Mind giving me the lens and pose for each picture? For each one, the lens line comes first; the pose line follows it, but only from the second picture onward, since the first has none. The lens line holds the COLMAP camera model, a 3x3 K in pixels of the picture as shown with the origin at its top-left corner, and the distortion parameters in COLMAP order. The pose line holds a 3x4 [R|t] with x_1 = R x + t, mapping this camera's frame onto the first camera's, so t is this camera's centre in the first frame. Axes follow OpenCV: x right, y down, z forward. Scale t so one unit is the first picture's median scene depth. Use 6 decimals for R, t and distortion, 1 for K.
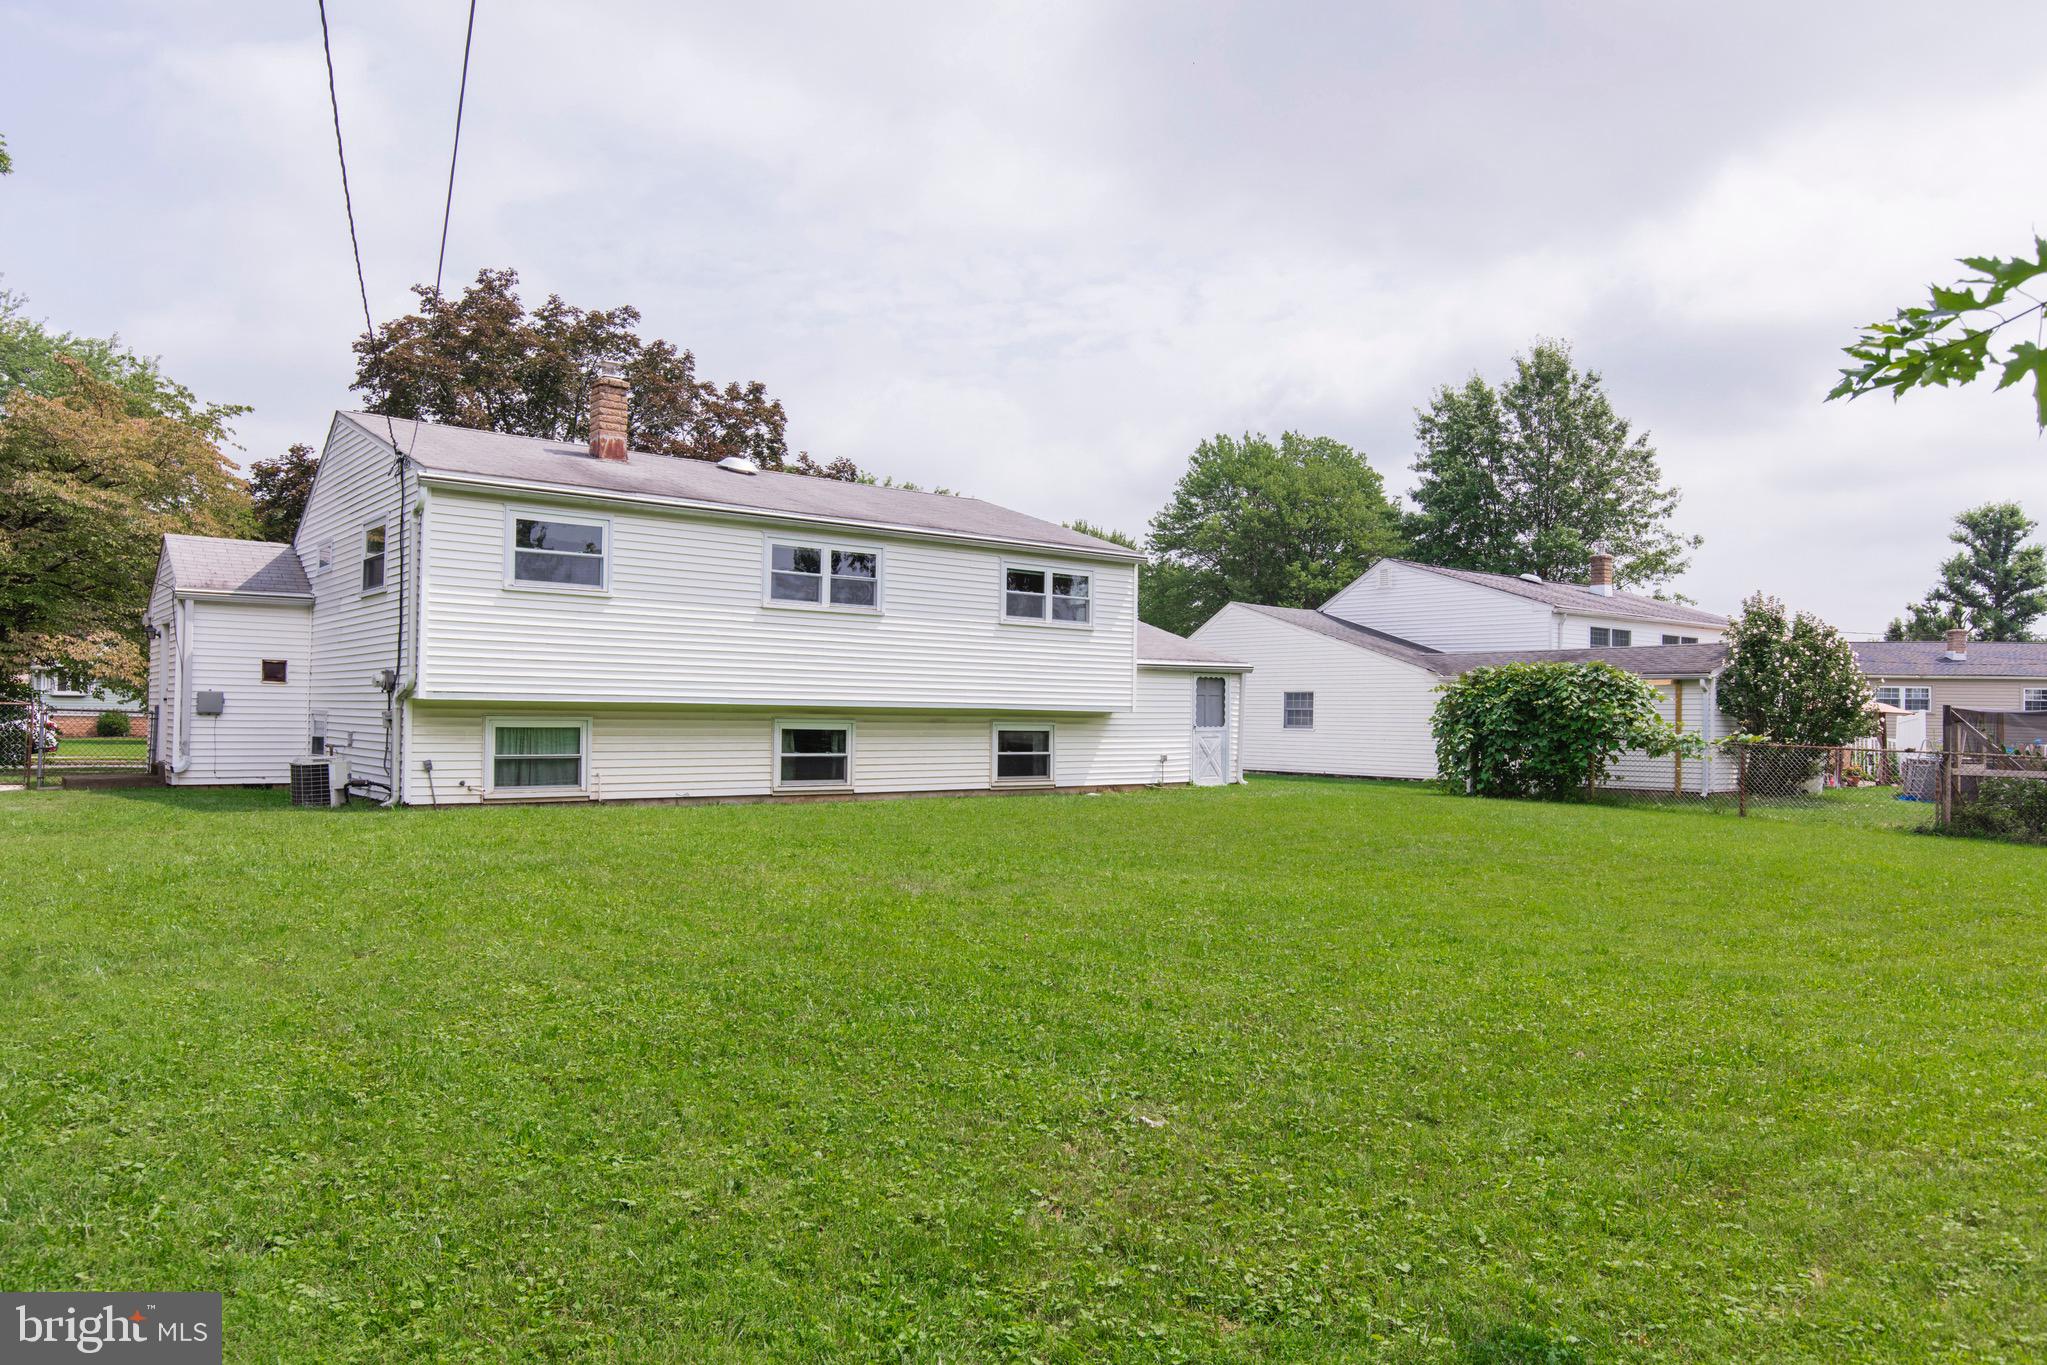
lens RADIAL K [[1570.3, 0, 1023.5], [0, 1570.3, 682.5], [0, 0, 1]] dist [0.000533, -0.000171]
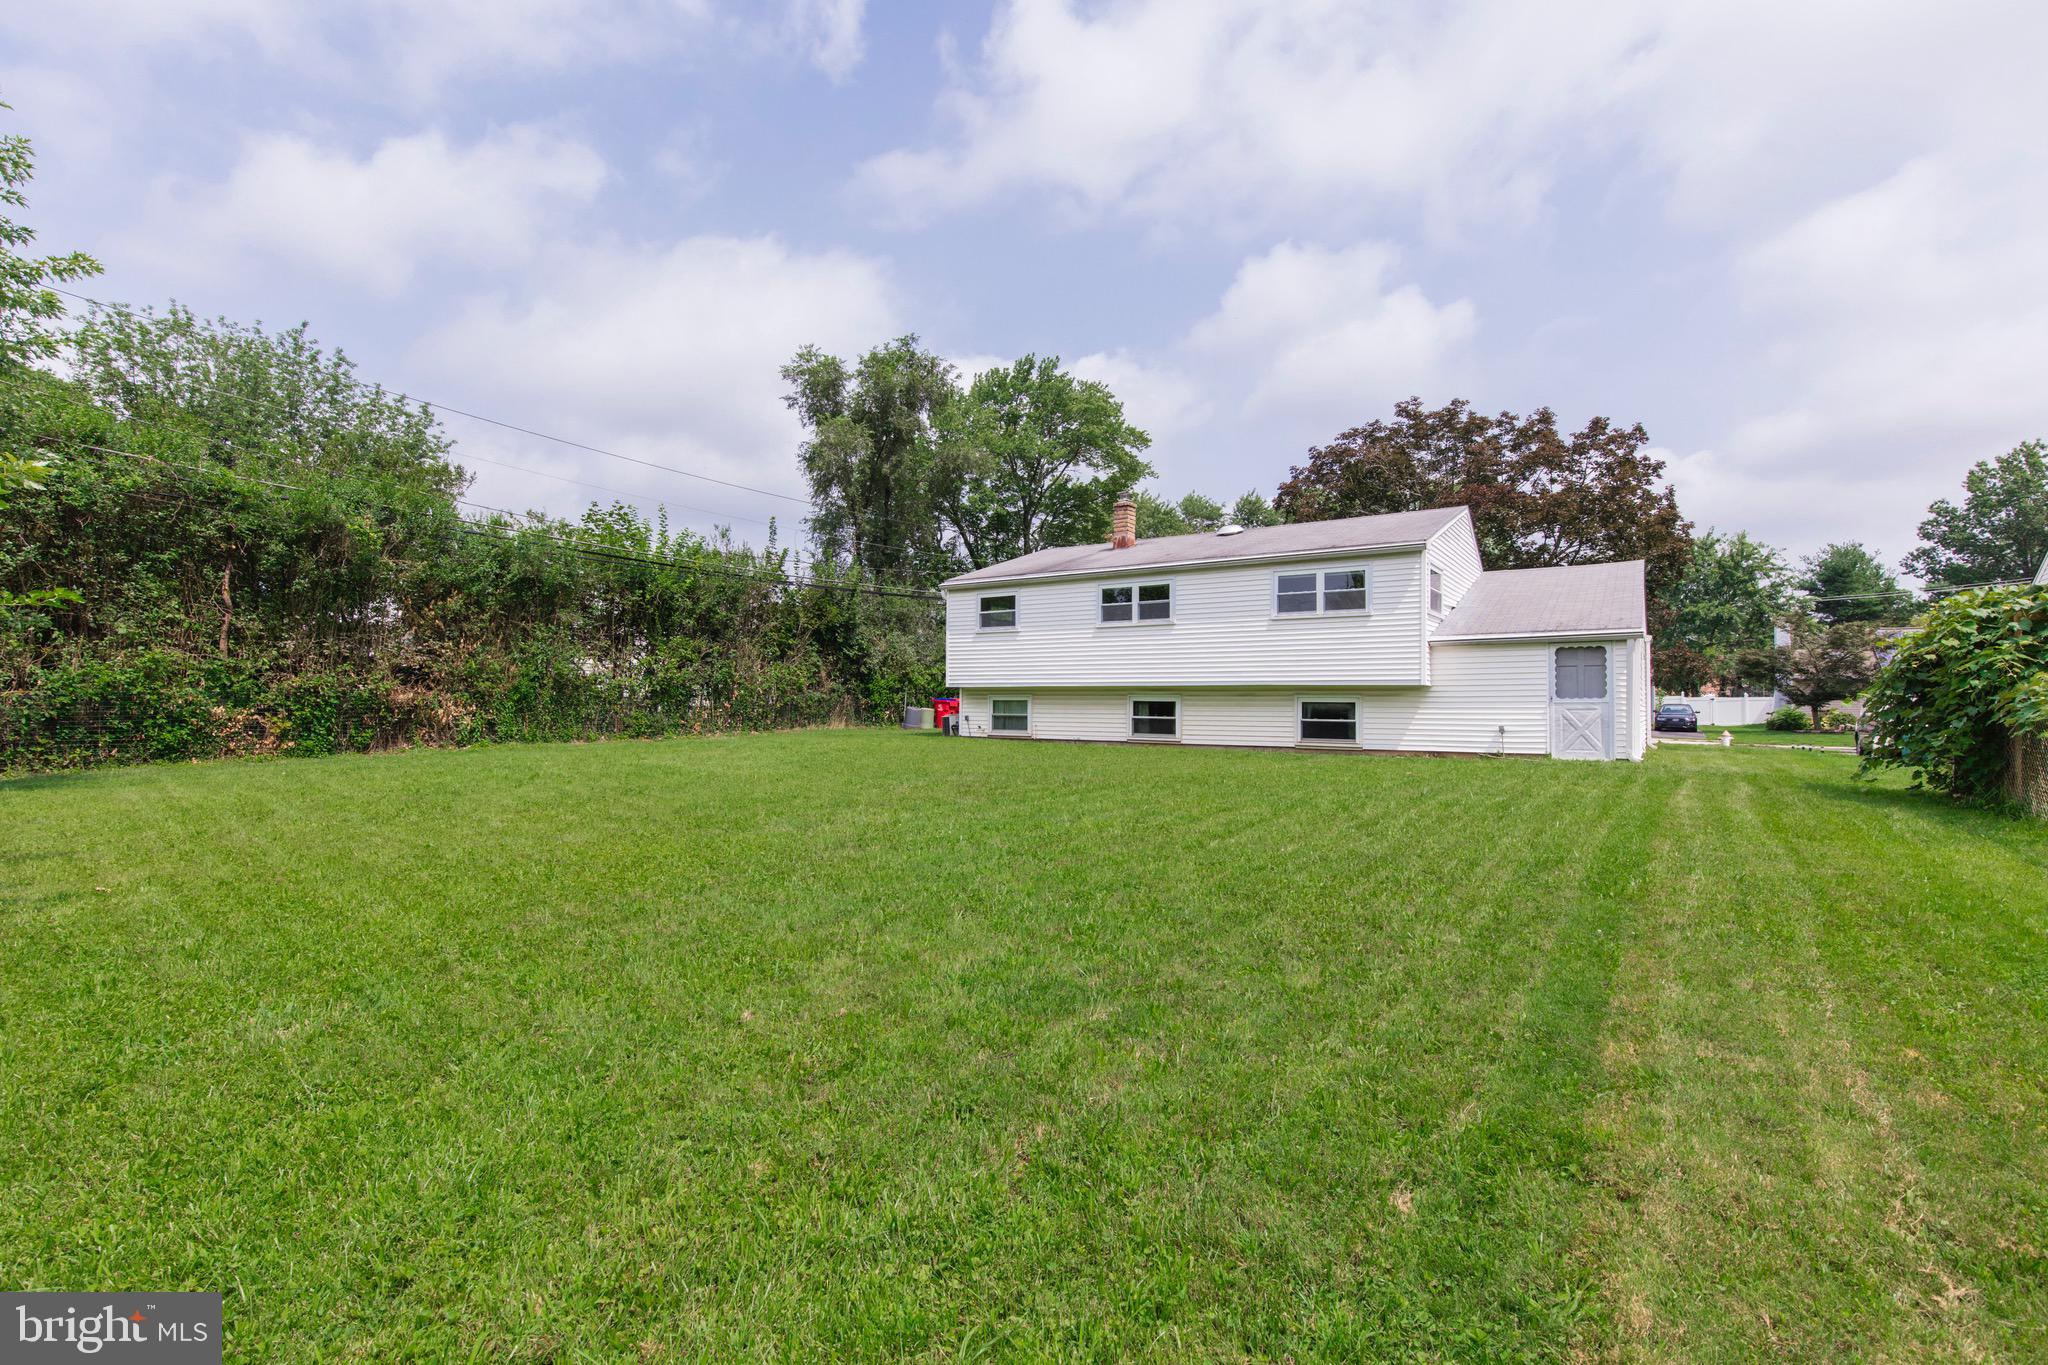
lens RADIAL K [[954.2, 0, 1024.0], [0, 954.2, 682.5], [0, 0, 1]] dist [0.000411, -0.000152]
pose [[0.205171, -0.025089, -0.978405, 0.766680], [0.024424, 0.999491, -0.020508, 0.027619], [0.978421, -0.019689, 0.205679, 0.679285]]
